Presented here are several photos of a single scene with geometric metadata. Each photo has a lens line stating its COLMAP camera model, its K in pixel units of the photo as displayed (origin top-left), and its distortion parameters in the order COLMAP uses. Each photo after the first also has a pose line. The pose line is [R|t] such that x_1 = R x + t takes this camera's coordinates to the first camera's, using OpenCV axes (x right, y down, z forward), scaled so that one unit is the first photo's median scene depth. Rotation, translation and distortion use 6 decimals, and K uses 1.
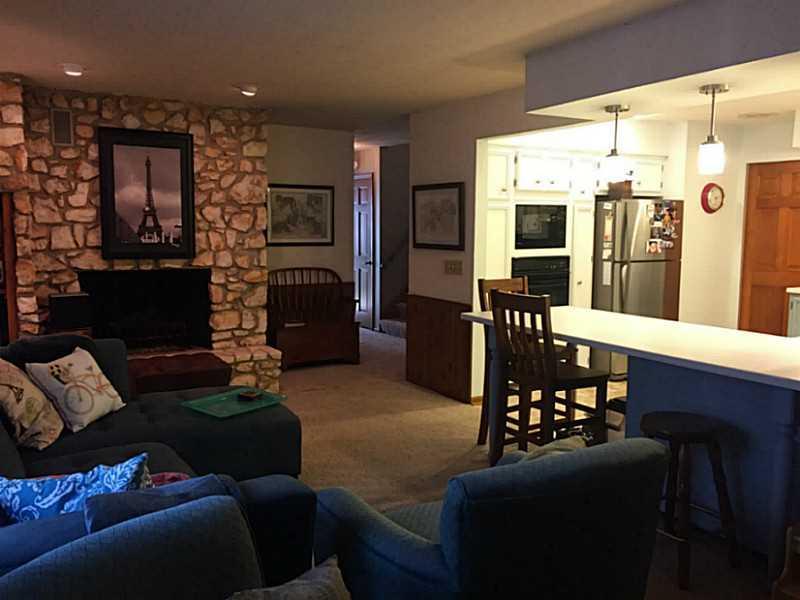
lens RADIAL K [[688.1, 0, 400.0], [0, 688.1, 300.0], [0, 0, 1]] dist [0.079981, -0.119379]
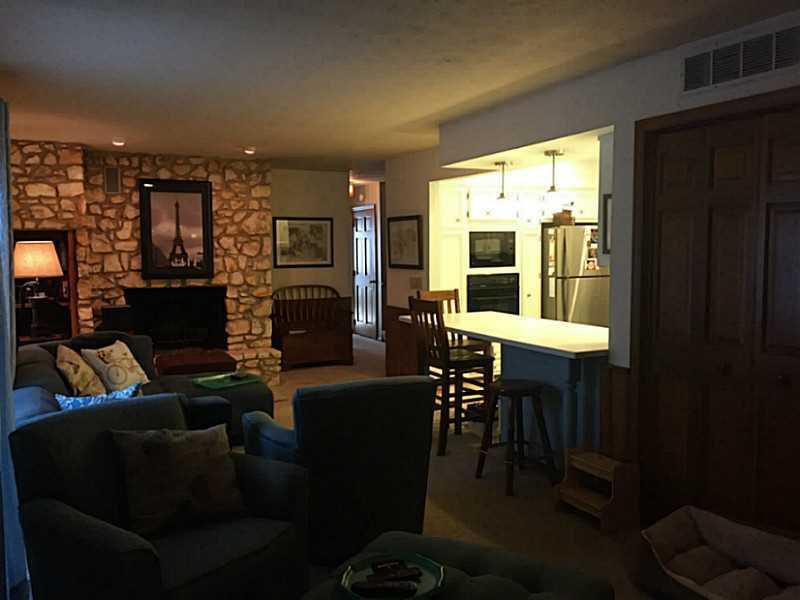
lens RADIAL K [[688.1, 0, 400.0], [0, 688.1, 300.0], [0, 0, 1]] dist [0.079981, -0.119379]
pose [[0.997077, -0.007920, -0.075991, 0.145784], [0.005593, 0.999510, -0.030784, 0.021770], [0.076198, 0.030269, 0.996633, -0.246160]]
